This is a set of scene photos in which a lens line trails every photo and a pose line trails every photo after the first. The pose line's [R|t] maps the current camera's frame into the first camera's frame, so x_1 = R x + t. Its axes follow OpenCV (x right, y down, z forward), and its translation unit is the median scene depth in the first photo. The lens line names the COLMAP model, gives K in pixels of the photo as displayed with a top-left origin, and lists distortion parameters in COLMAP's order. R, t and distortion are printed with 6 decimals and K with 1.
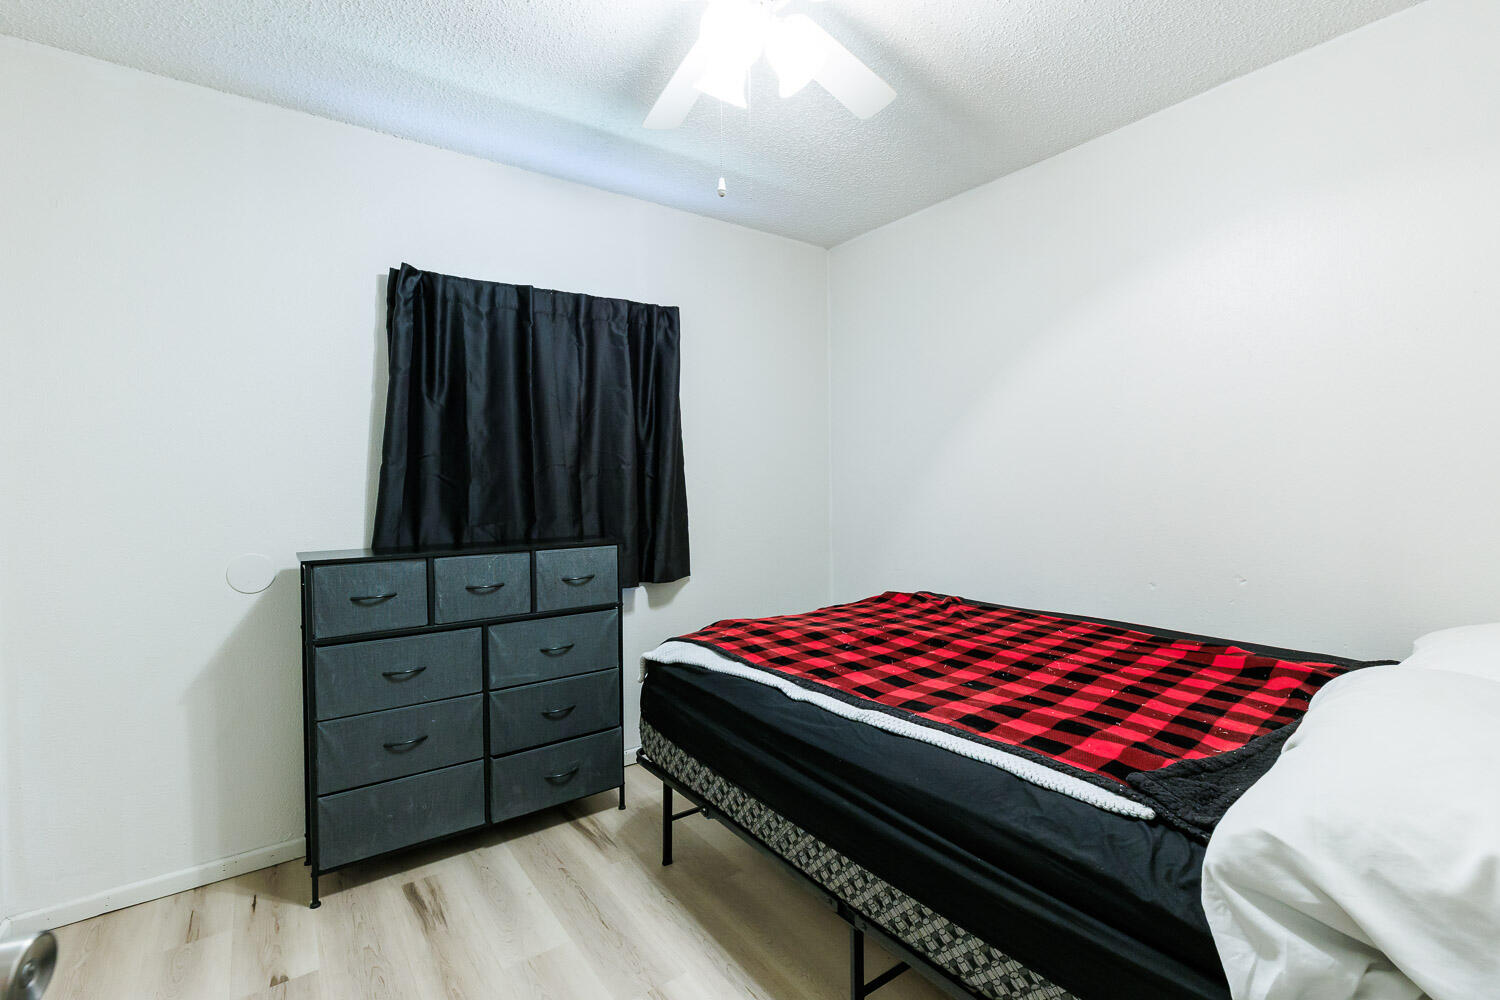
lens RADIAL K [[679.1, 0, 743.4], [0, 679.1, 493.8], [0, 0, 1]] dist [-0.003293, 0.000561]
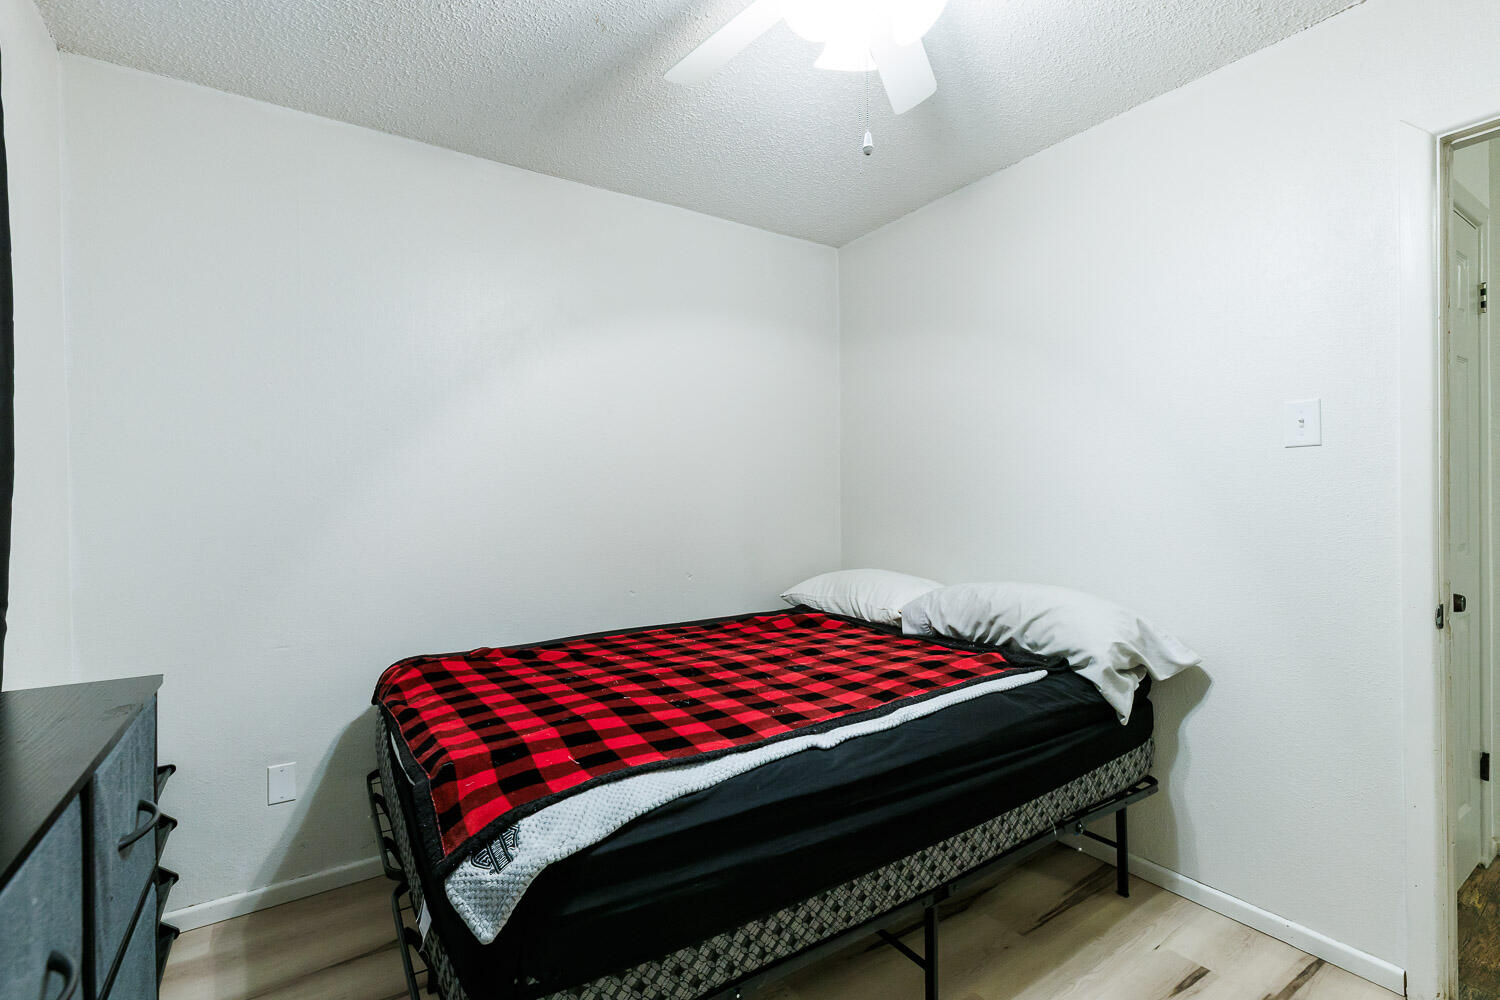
lens RADIAL K [[679.1, 0, 744.6], [0, 679.1, 496.7], [0, 0, 1]] dist [-0.003293, 0.000561]
pose [[0.041483, -0.001162, 0.999139, -0.816112], [0.029523, 0.999564, -0.000063, -0.027882], [-0.998703, 0.029501, 0.041499, 1.068762]]
